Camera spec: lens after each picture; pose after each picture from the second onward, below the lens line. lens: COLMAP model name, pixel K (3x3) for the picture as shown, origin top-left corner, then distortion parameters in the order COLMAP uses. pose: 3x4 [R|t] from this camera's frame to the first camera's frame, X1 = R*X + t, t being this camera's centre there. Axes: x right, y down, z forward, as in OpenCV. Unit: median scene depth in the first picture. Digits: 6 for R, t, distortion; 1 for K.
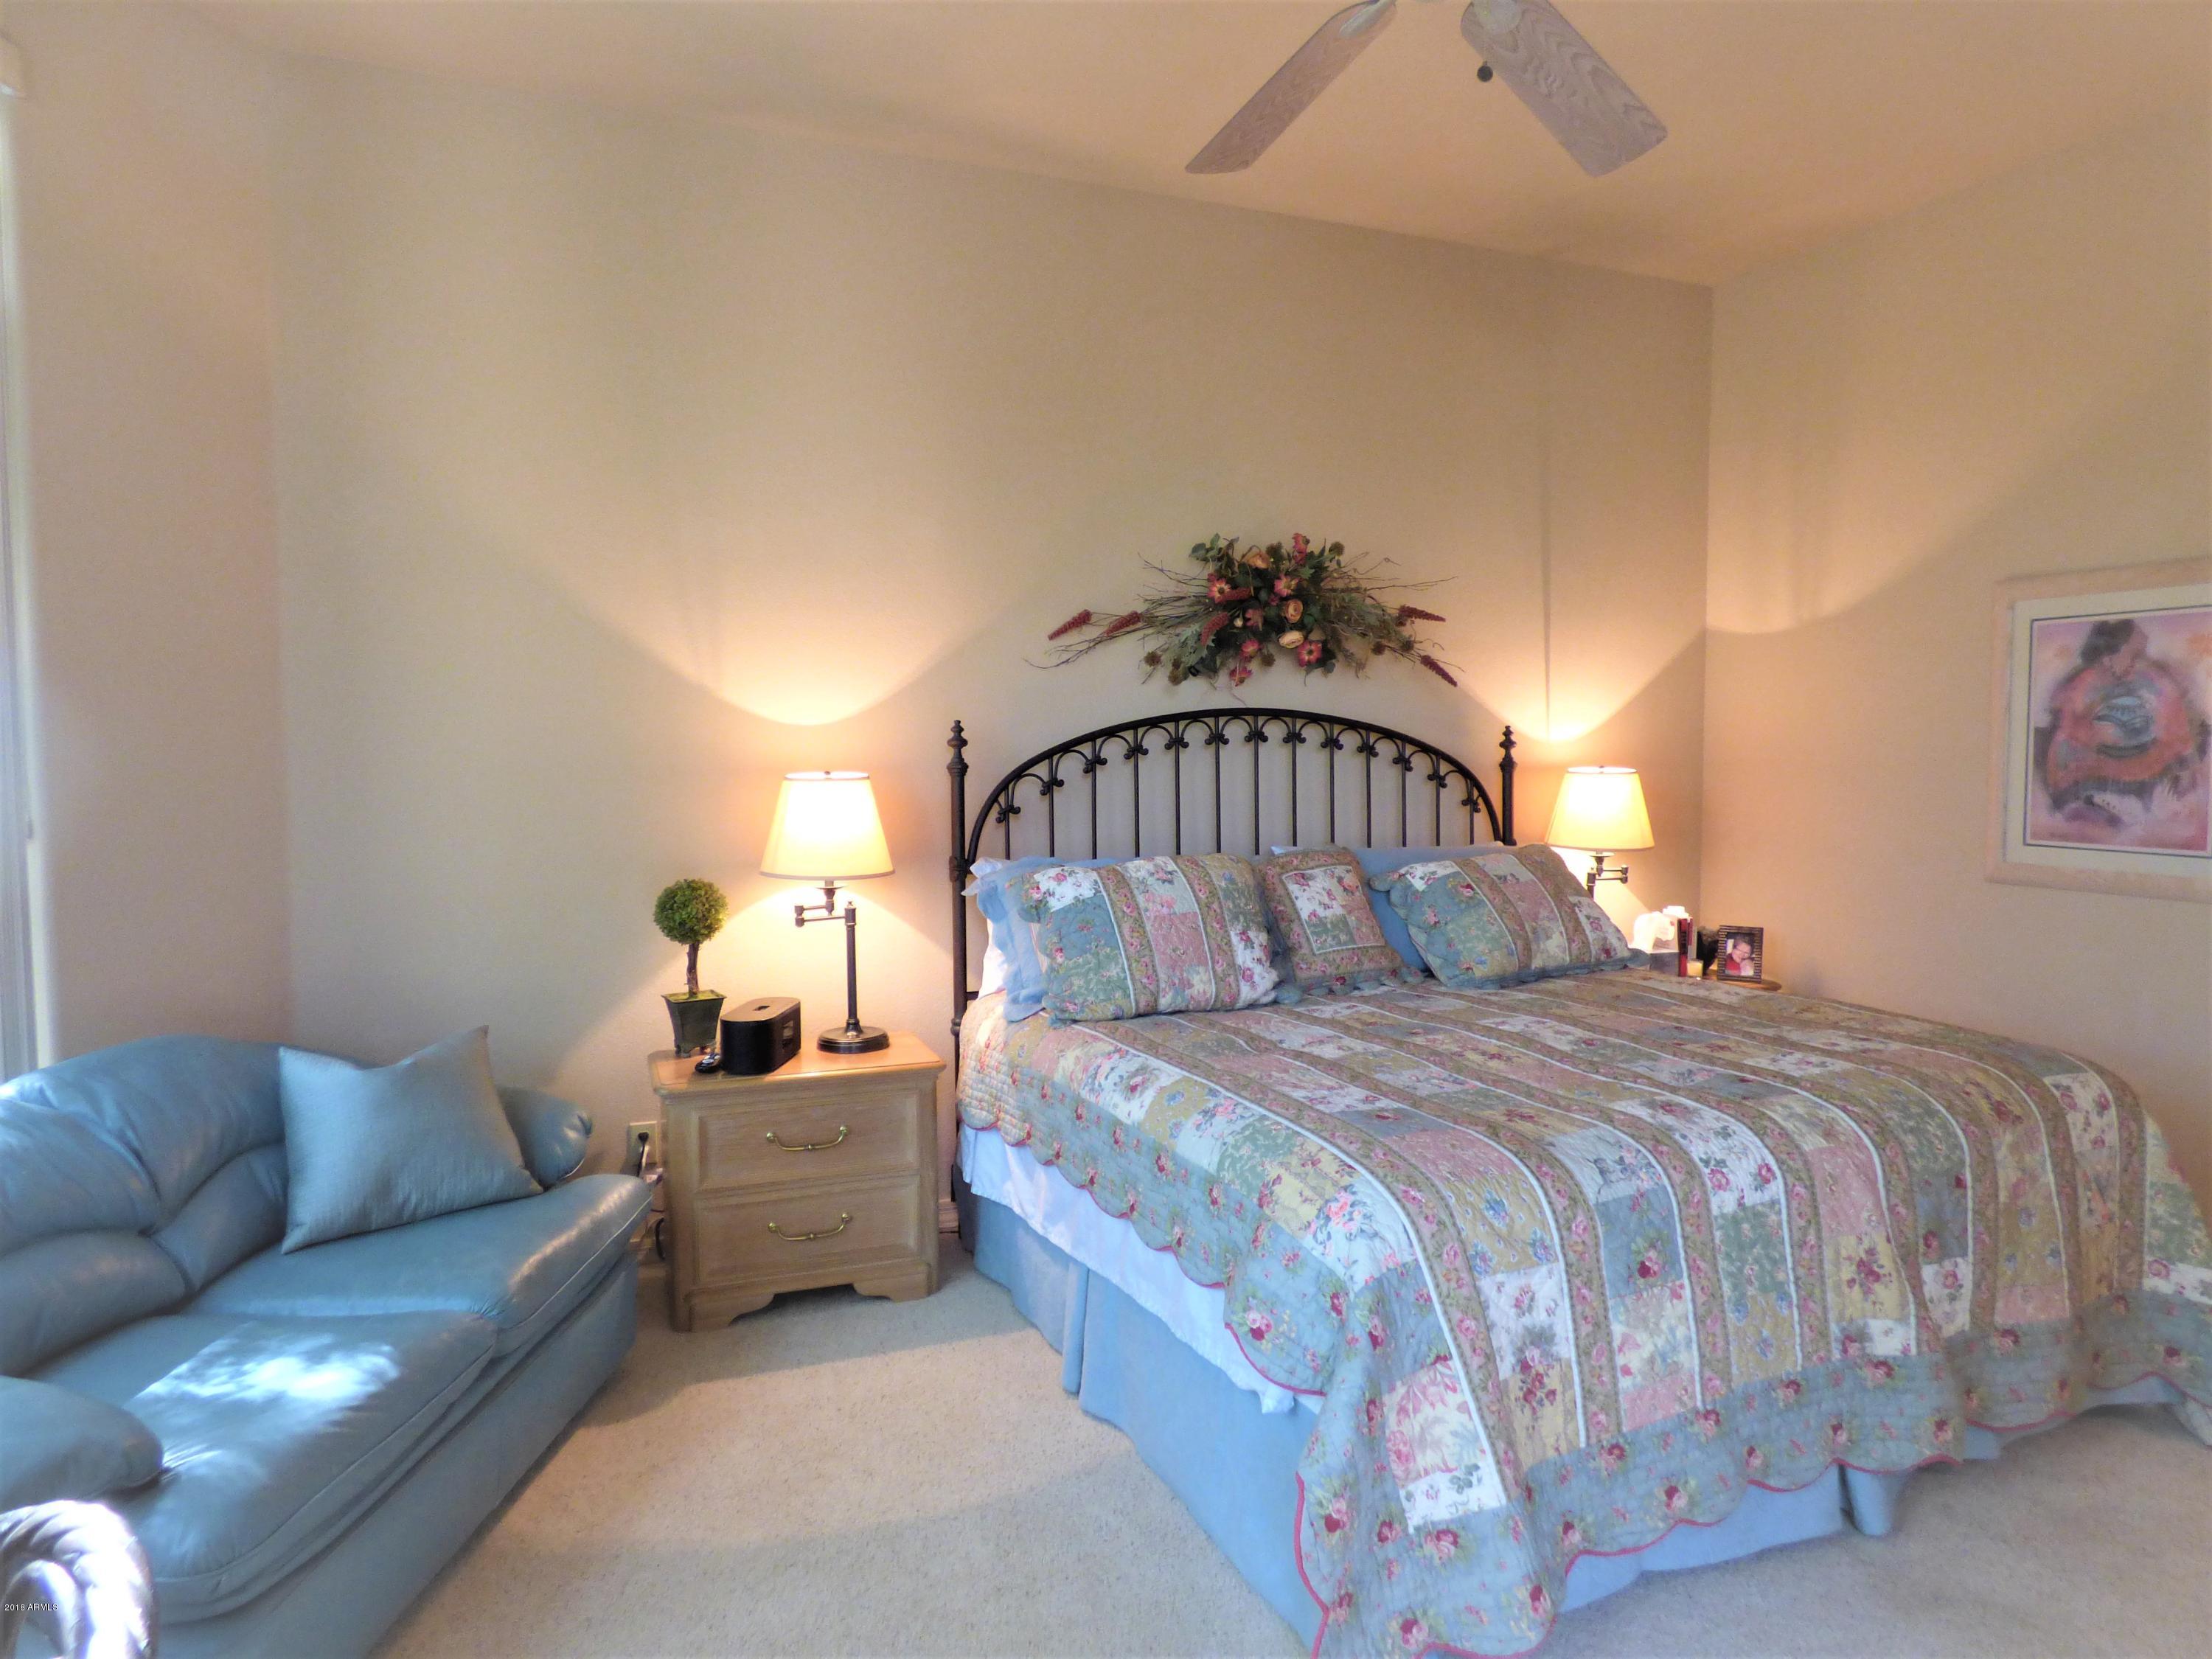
lens RADIAL K [[1354.4, 0, 1111.5], [0, 1354.4, 829.4], [0, 0, 1]] dist [-0.014290, -0.003741]
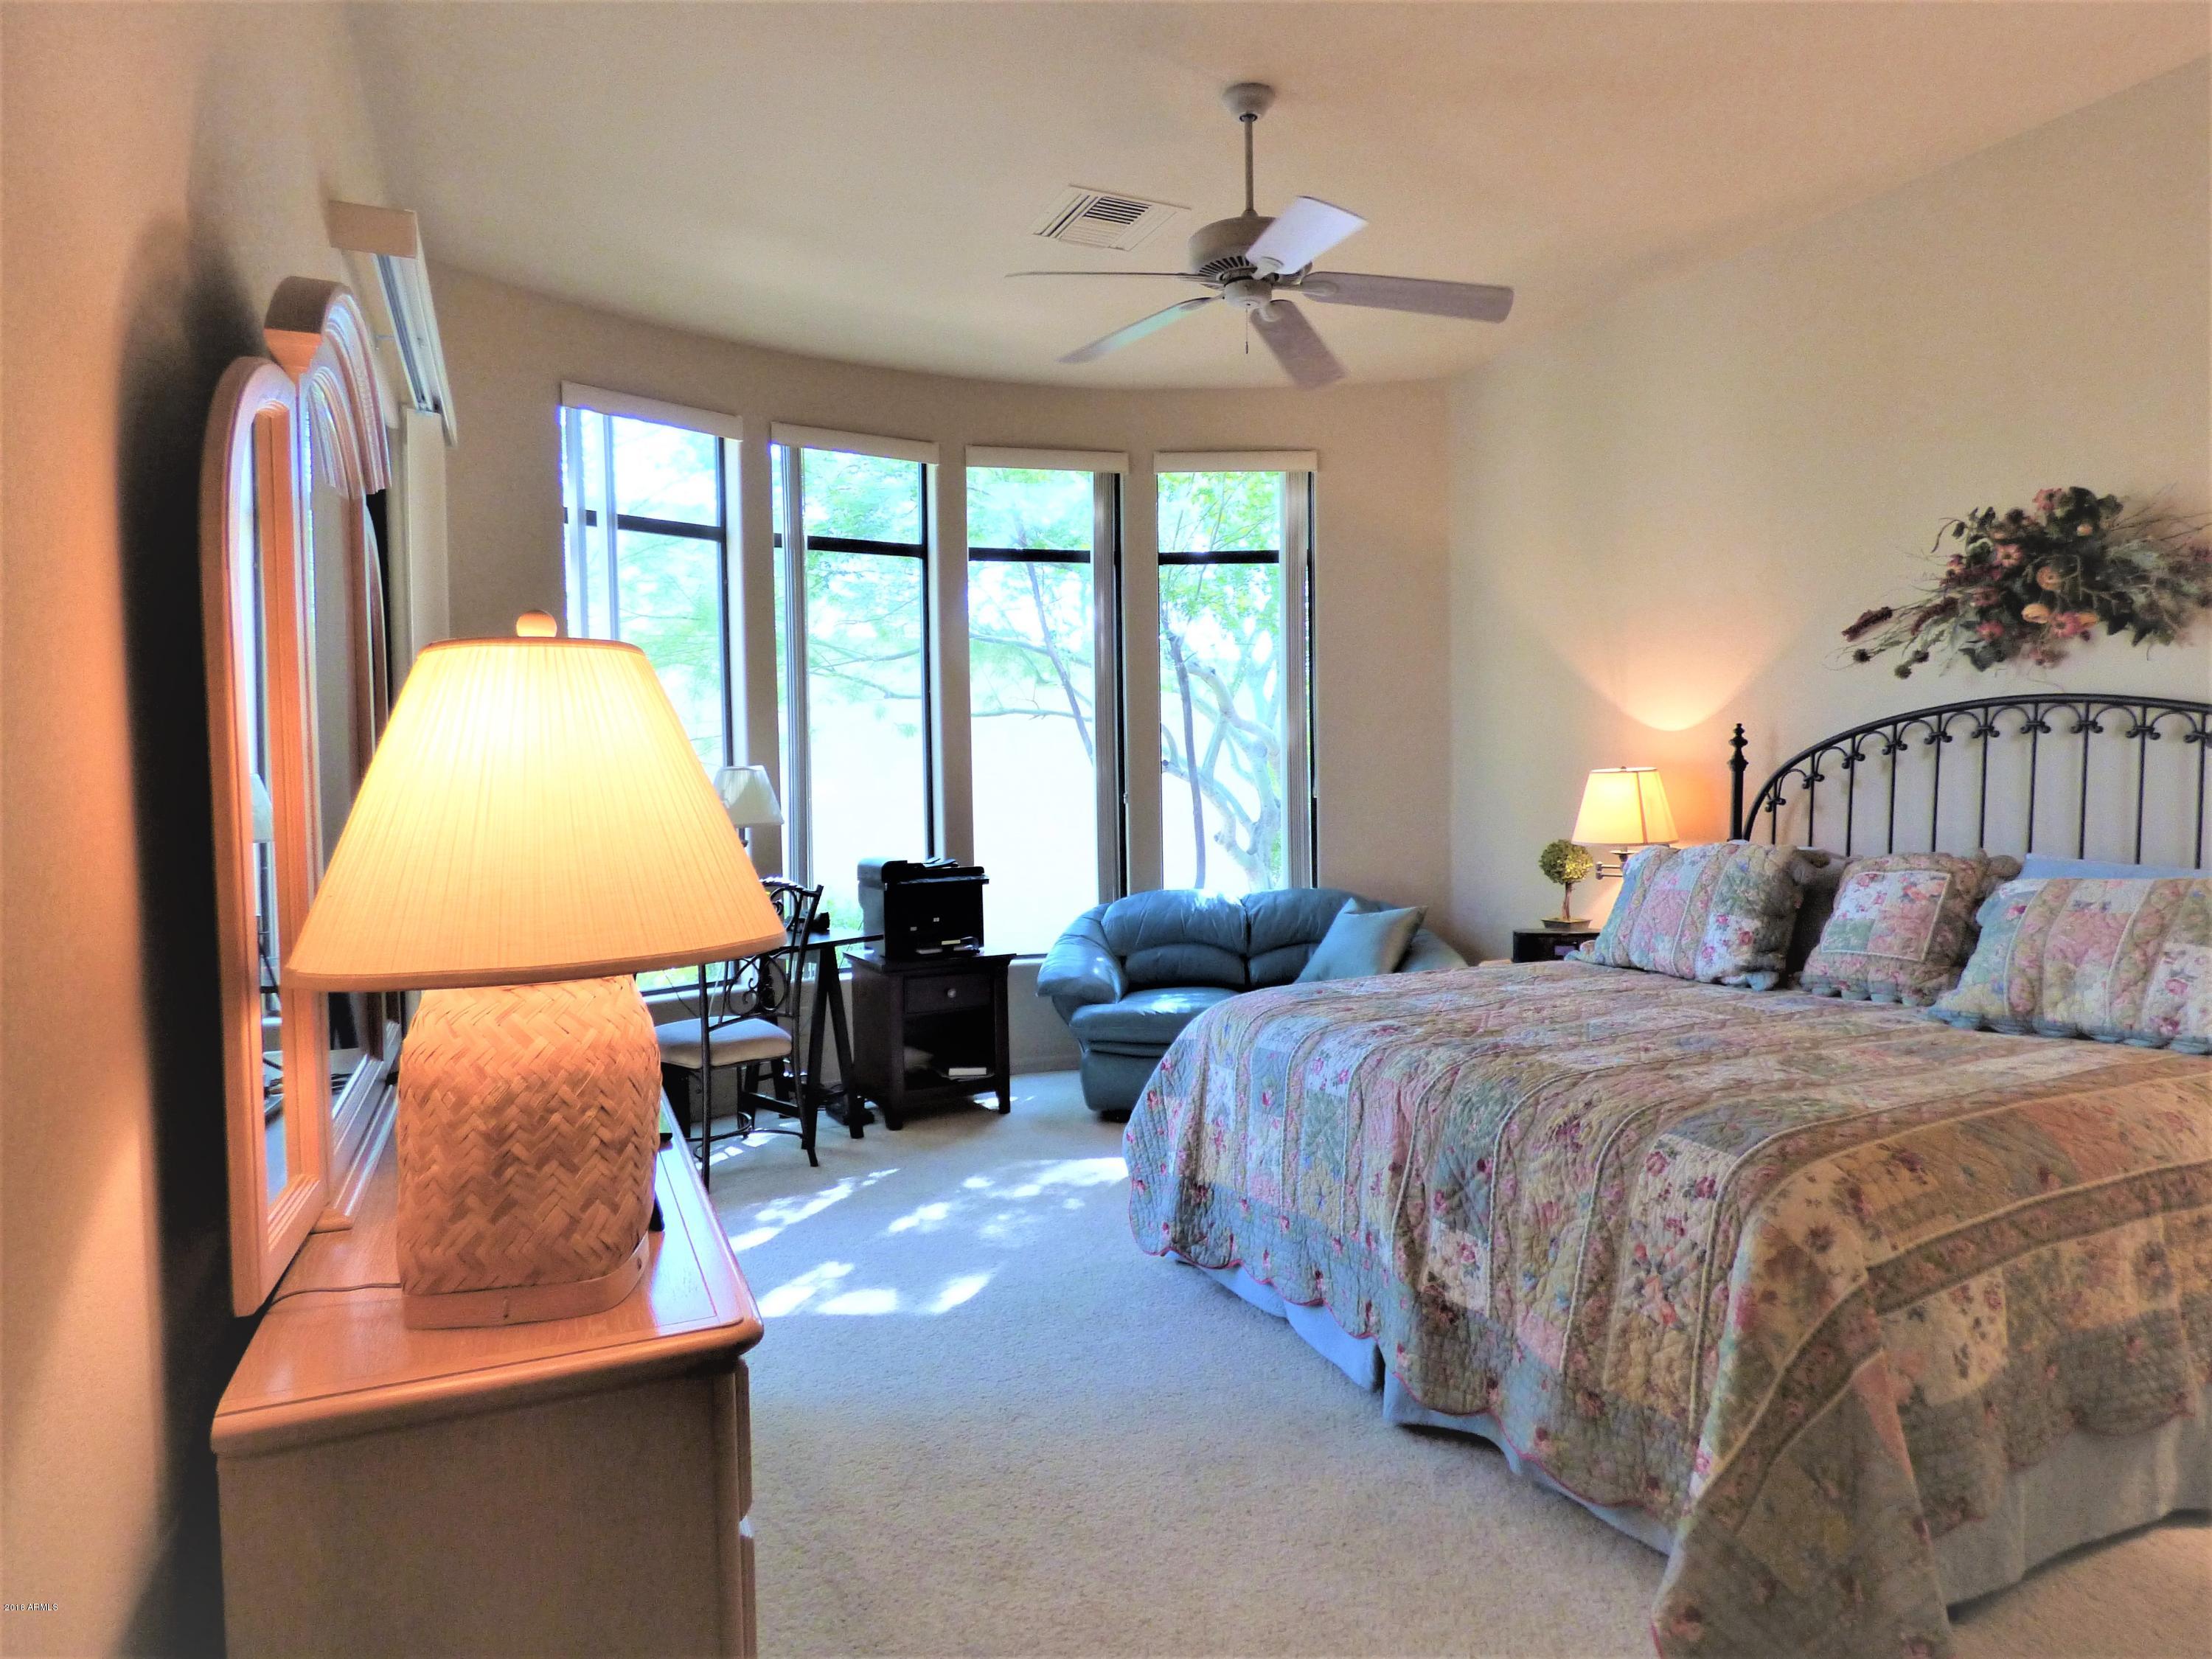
lens RADIAL K [[1354.4, 0, 1111.5], [0, 1354.4, 829.4], [0, 0, 1]] dist [-0.014290, -0.003741]
pose [[0.033130, 0.047790, -0.998308, 1.009287], [-0.036838, 0.998236, 0.046564, -0.022359], [0.998772, 0.035233, 0.034832, 0.405676]]
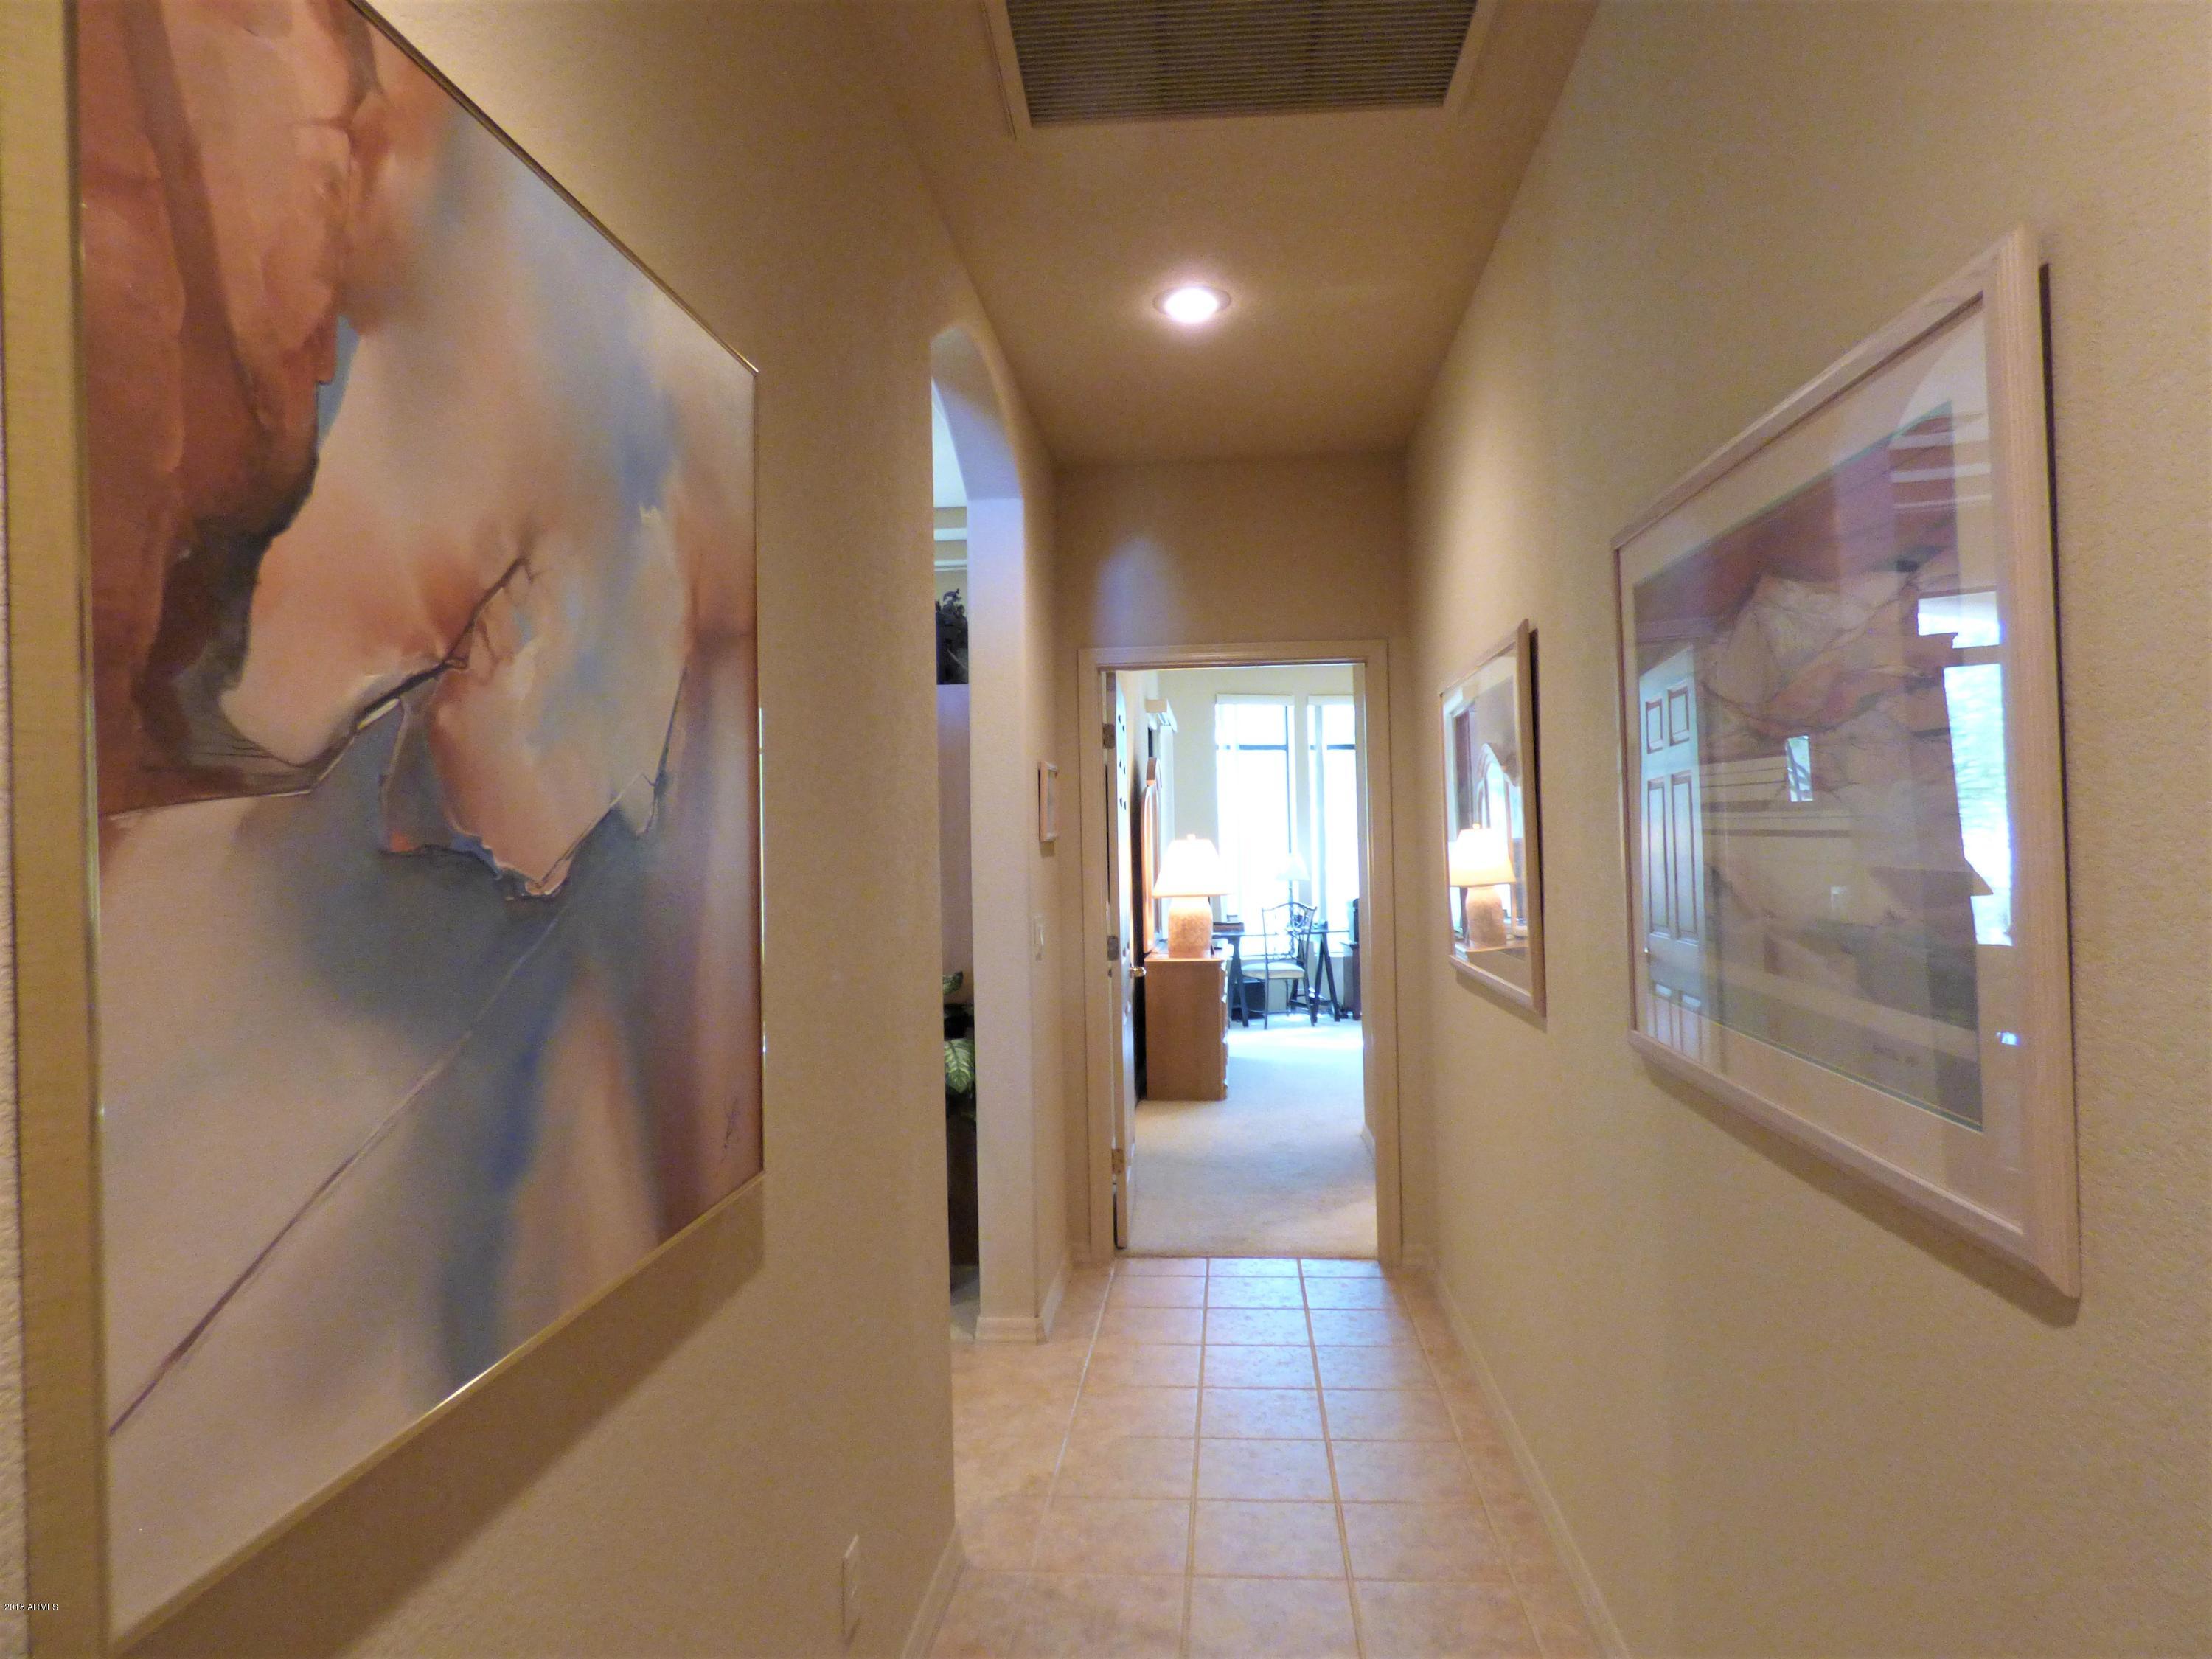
lens RADIAL K [[1354.4, 0, 1111.5], [0, 1354.4, 829.4], [0, 0, 1]] dist [-0.014290, -0.003741]
pose [[-0.445565, 0.001014, -0.895249, 2.563853], [-0.016569, 0.999819, 0.009378, -0.089985], [0.895096, 0.019012, -0.445468, 1.083962]]
